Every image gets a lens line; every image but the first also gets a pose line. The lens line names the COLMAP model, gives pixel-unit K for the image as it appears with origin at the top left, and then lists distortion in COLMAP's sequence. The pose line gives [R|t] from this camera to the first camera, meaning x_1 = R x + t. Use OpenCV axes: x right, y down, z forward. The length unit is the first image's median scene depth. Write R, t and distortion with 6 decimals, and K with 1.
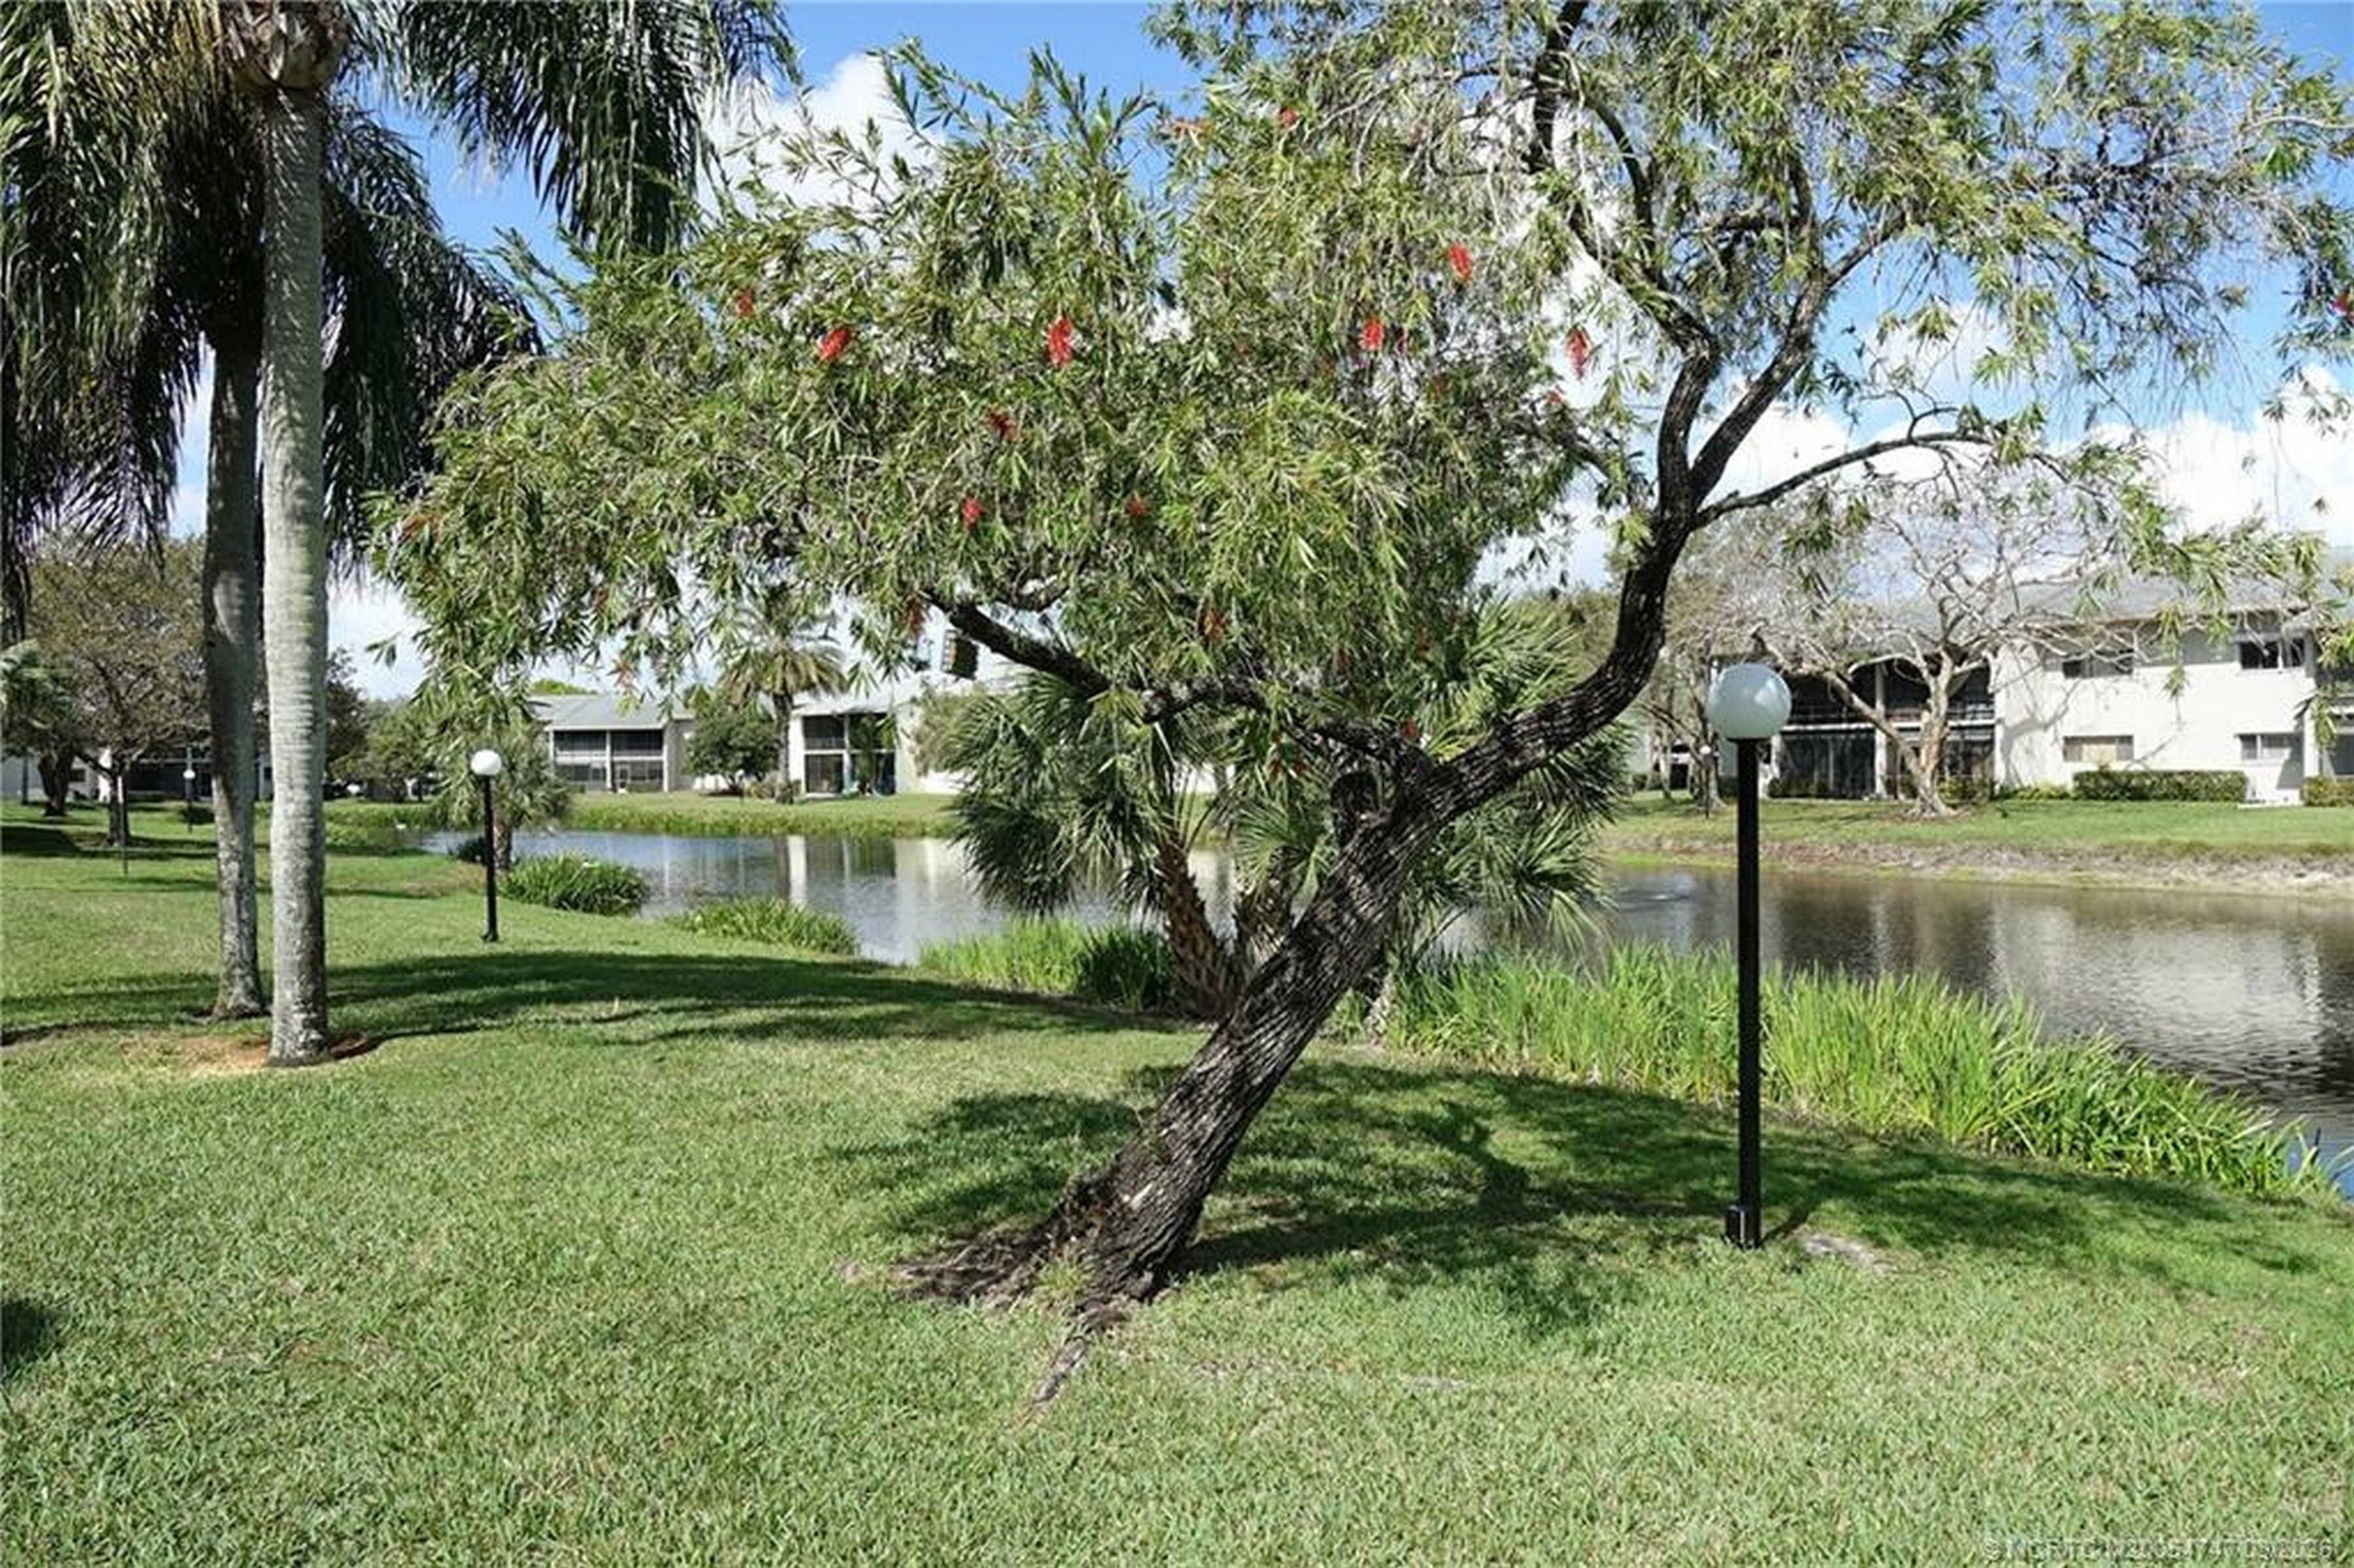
lens RADIAL K [[1636.2, 0, 1177.0], [0, 1636.2, 784.0], [0, 0, 1]] dist [0.003411, 0.001594]
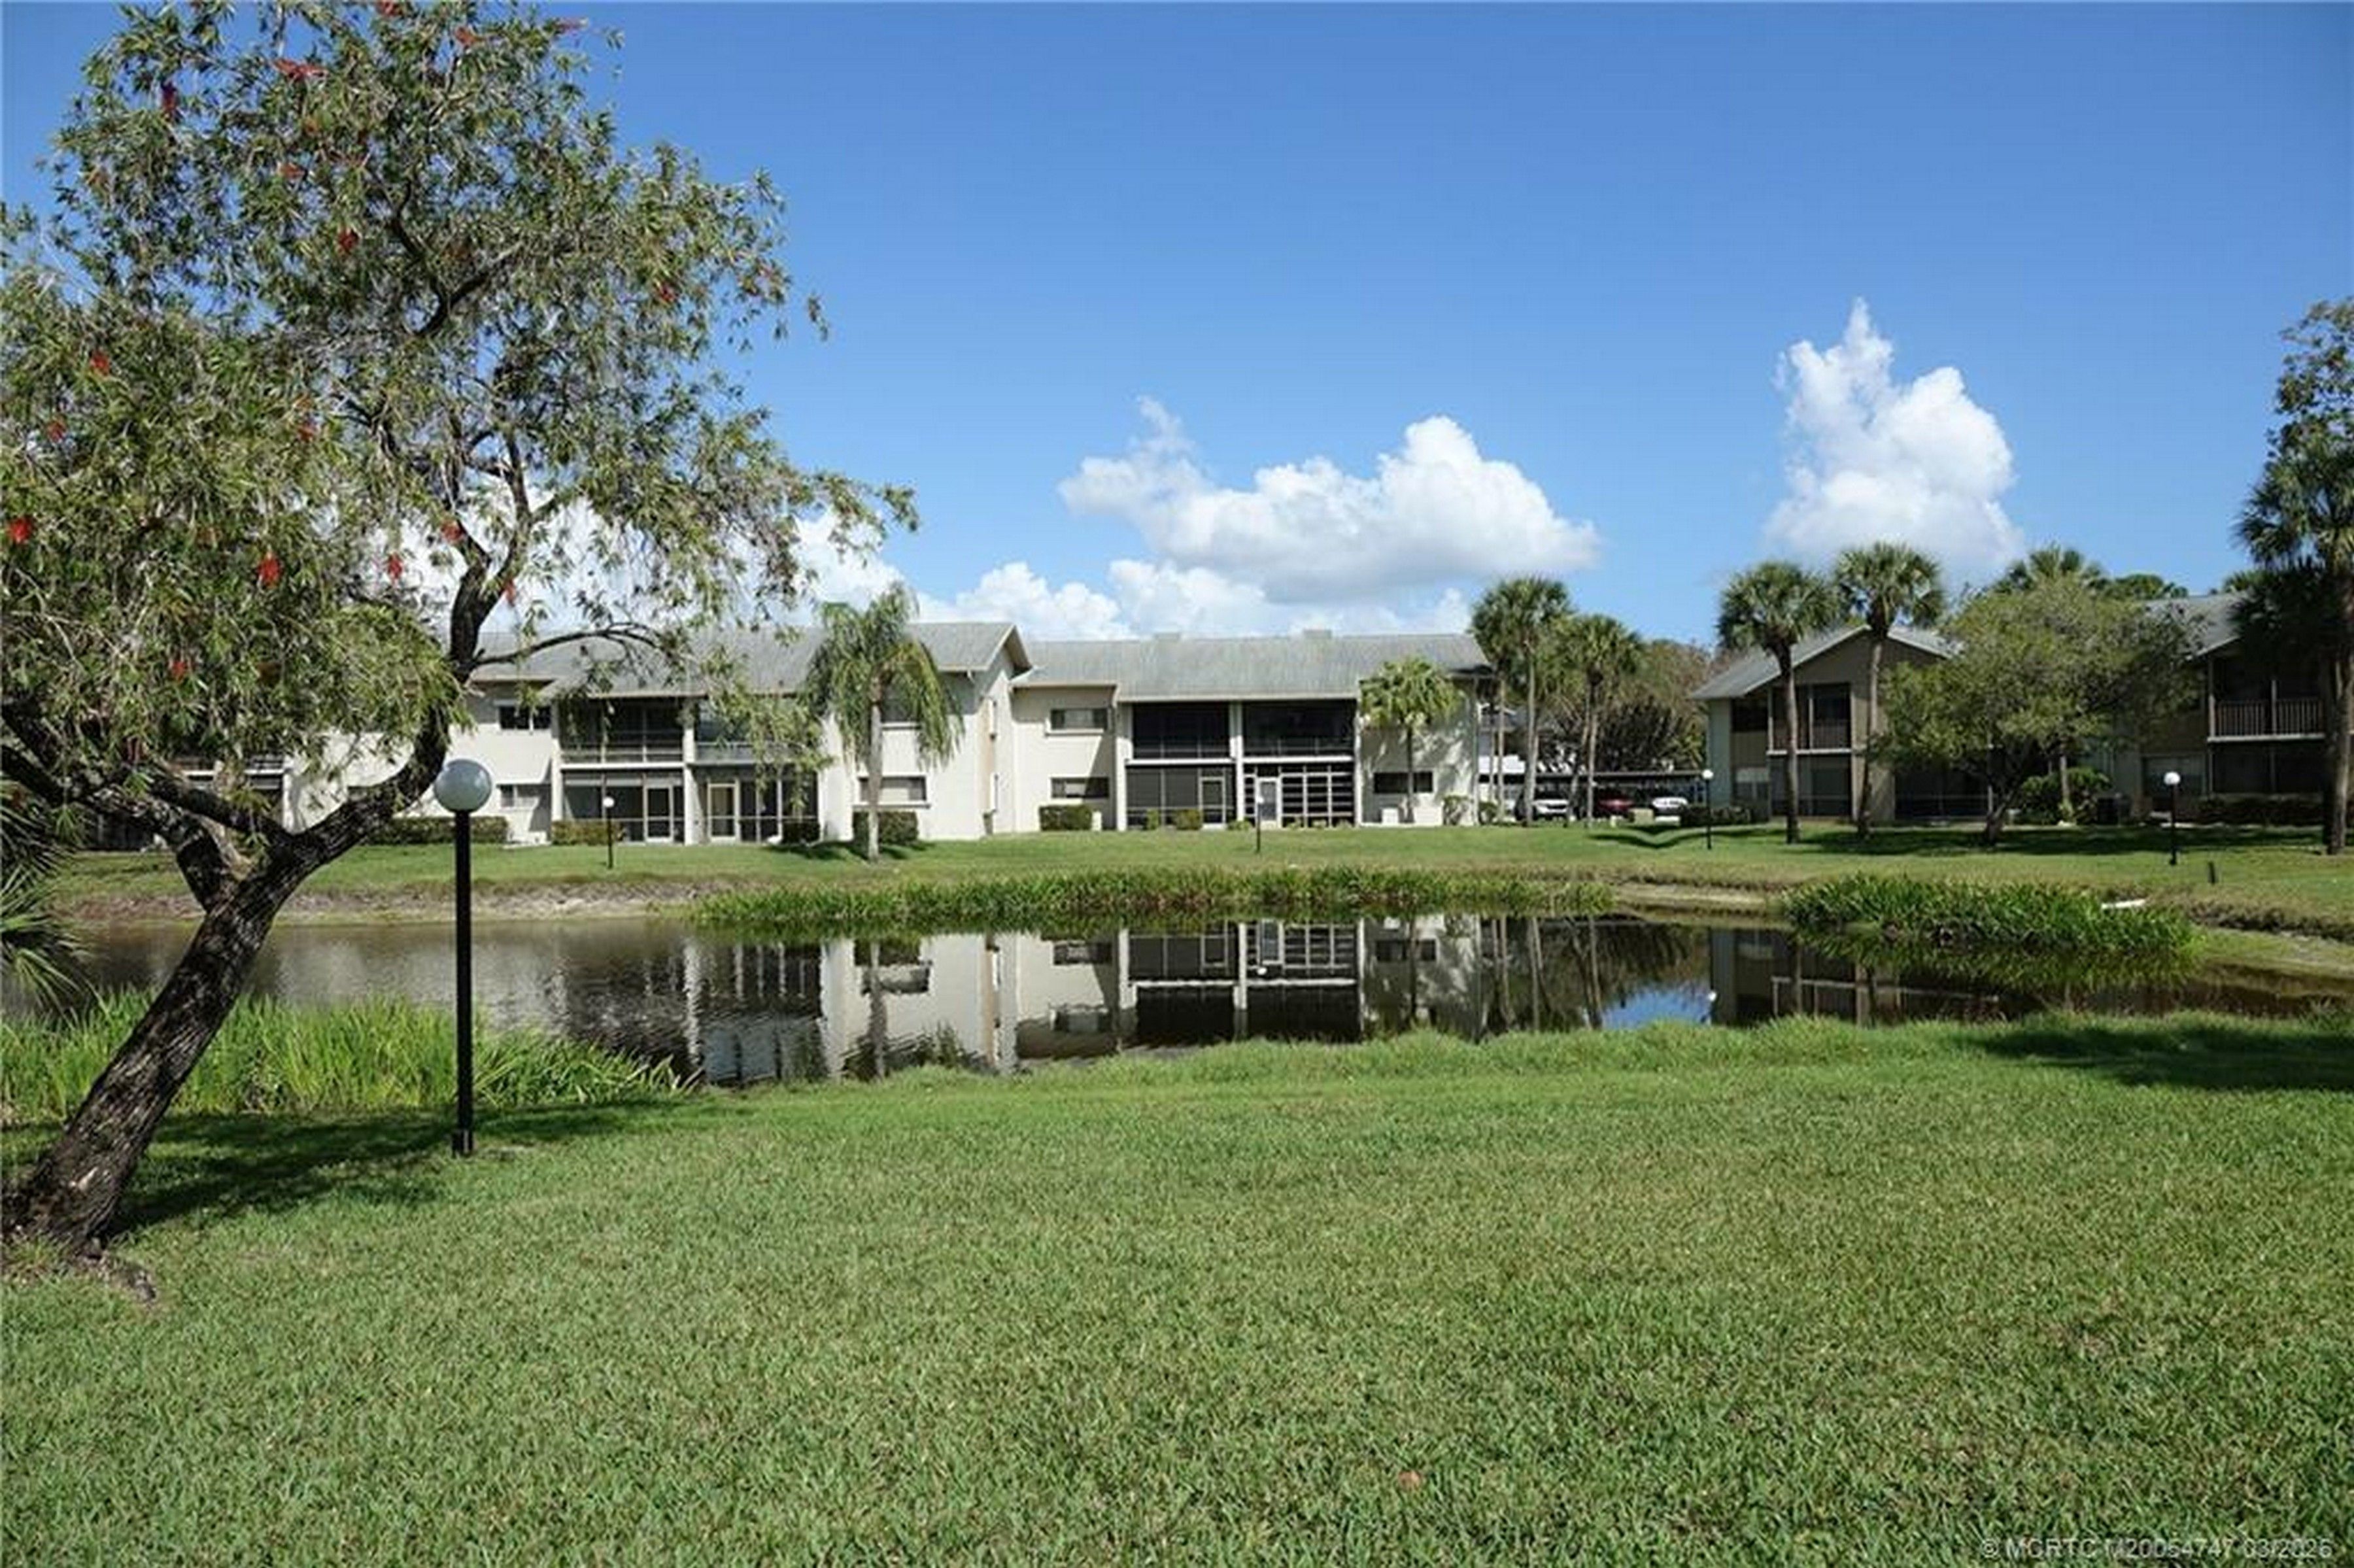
lens RADIAL K [[1636.2, 0, 1177.0], [0, 1636.2, 784.0], [0, 0, 1]] dist [0.003411, 0.001594]
pose [[0.547591, 0.004814, 0.836732, -0.068515], [0.018485, 0.999670, -0.017848, -0.001575], [-0.836542, 0.025240, 0.547321, -0.044154]]
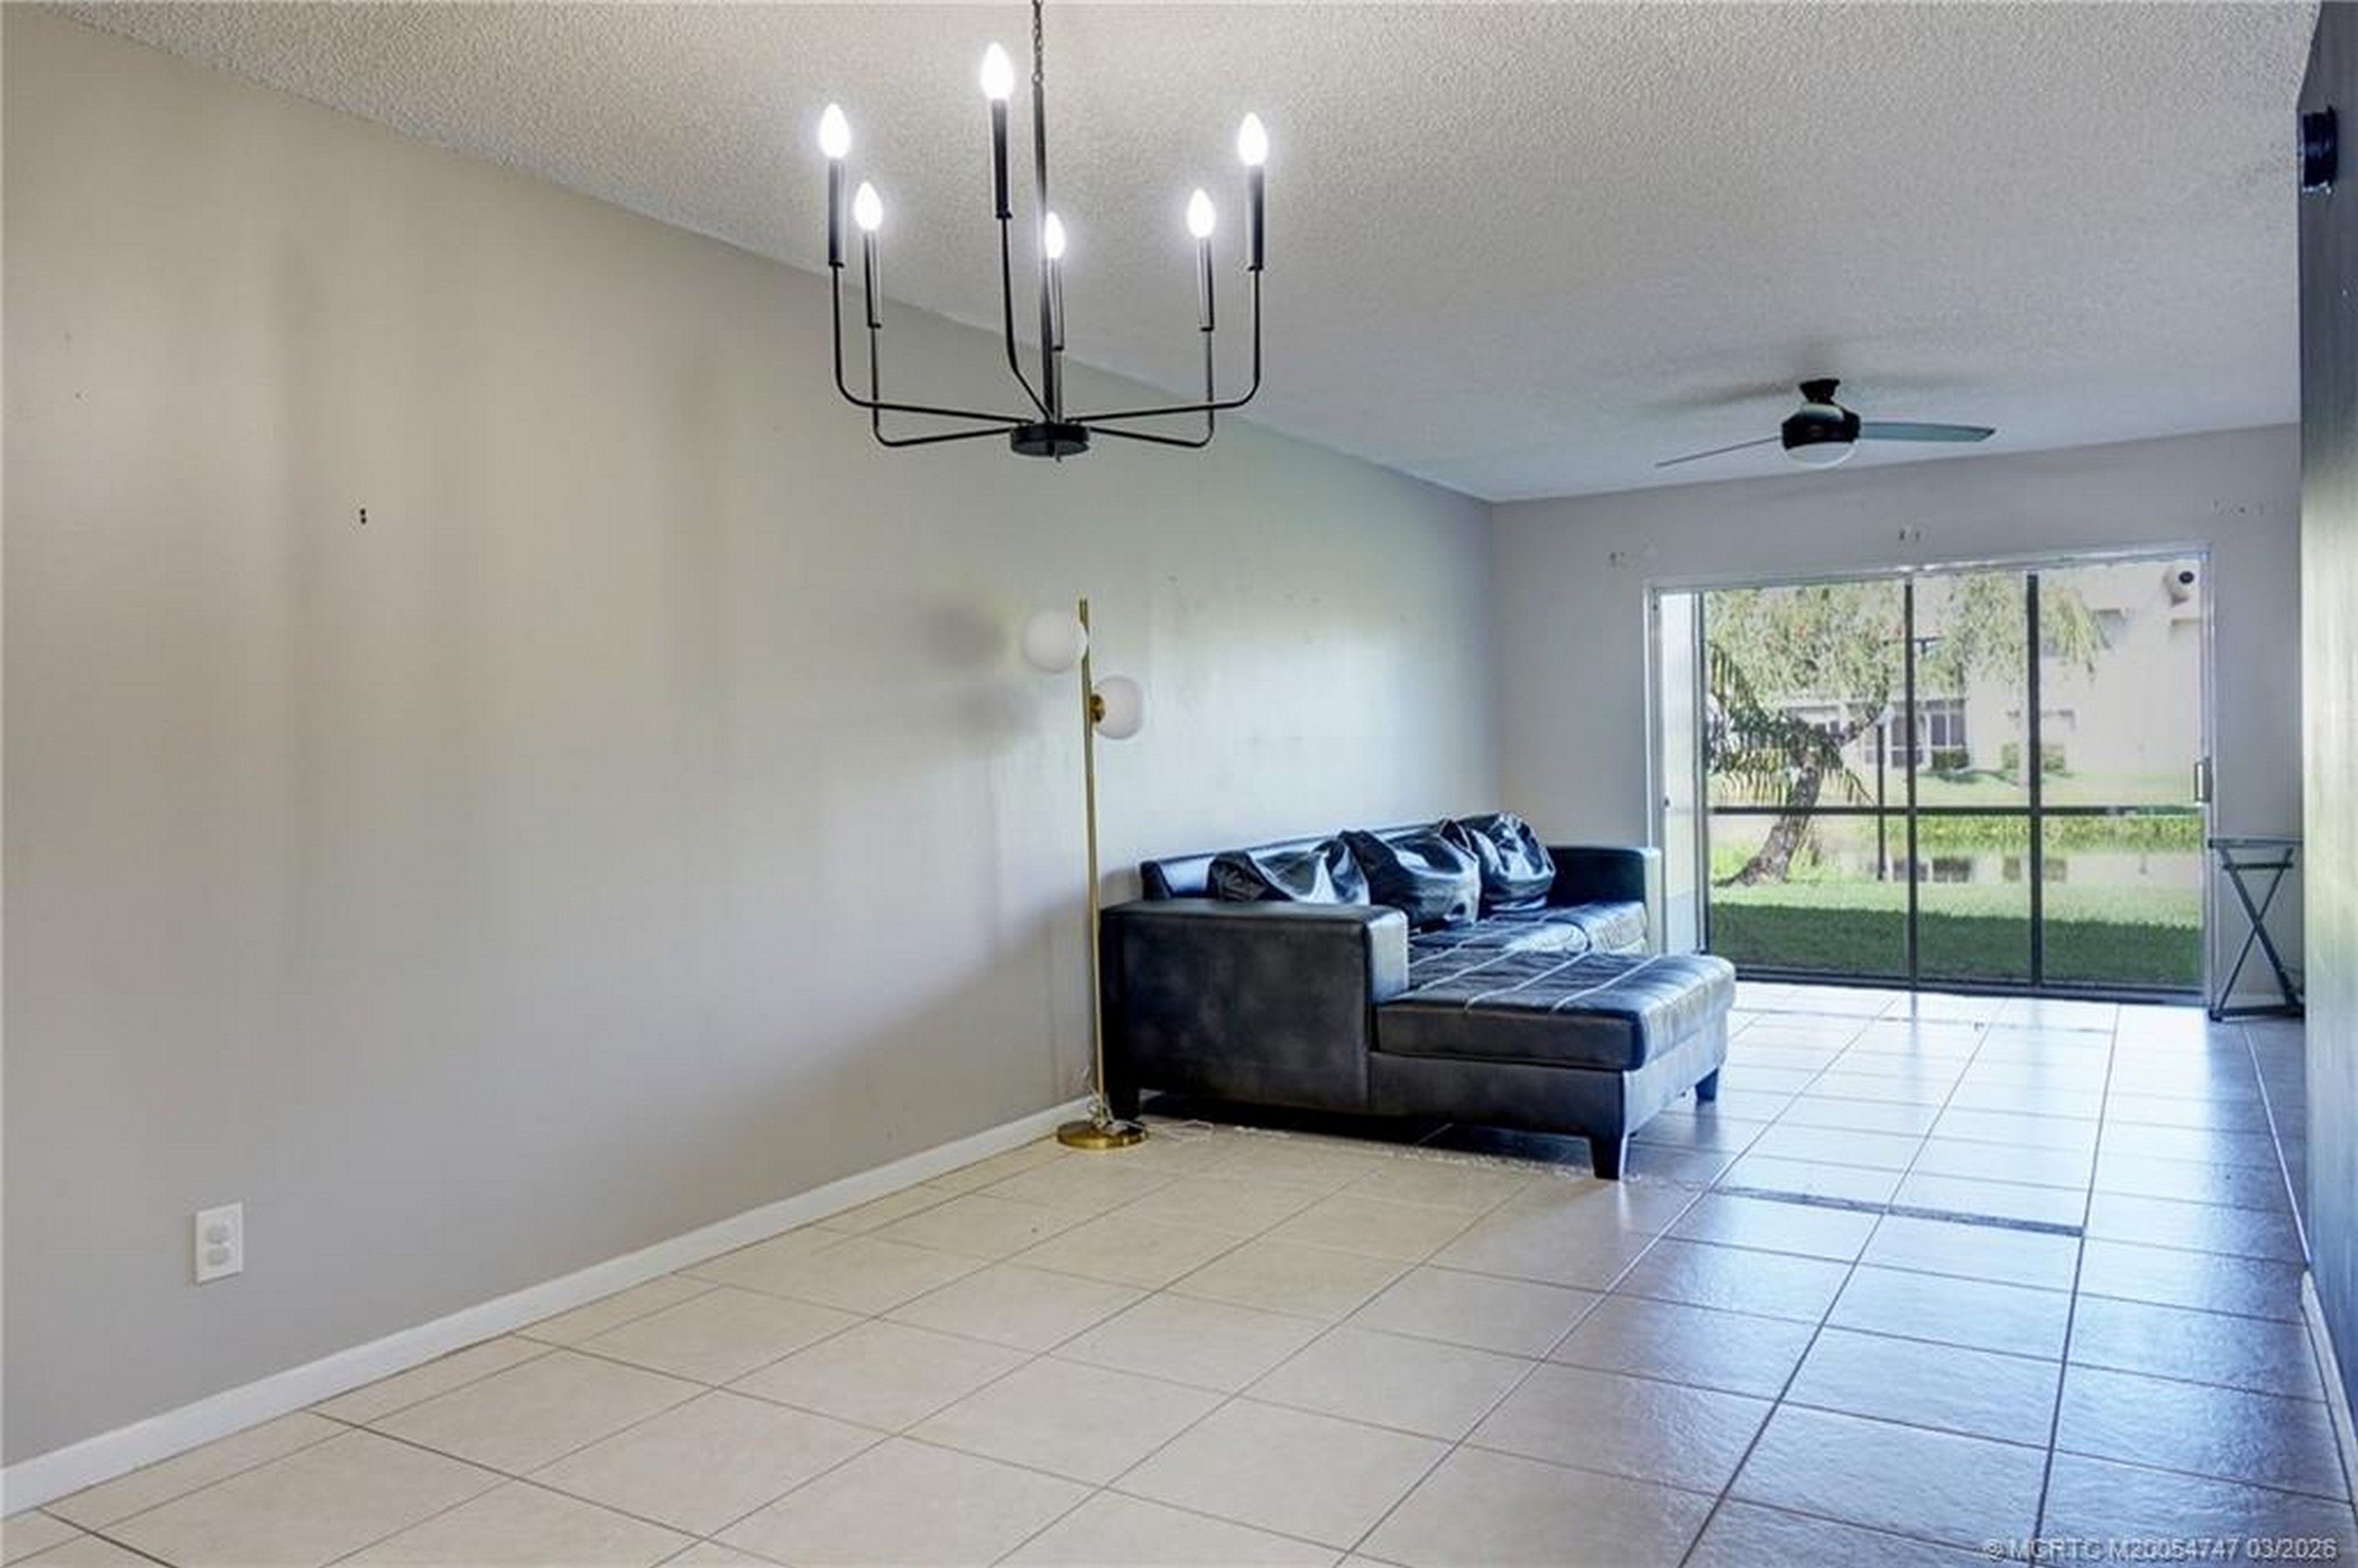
lens RADIAL K [[1638.9, 0, 1179.0], [0, 1638.9, 784.0], [0, 0, 1]] dist [0.003411, 0.001594]
pose [[0.939750, -0.017851, 0.341396, -0.088133], [0.015989, 0.999838, 0.008267, -0.000913], [-0.341488, -0.002310, 0.939883, -0.059902]]
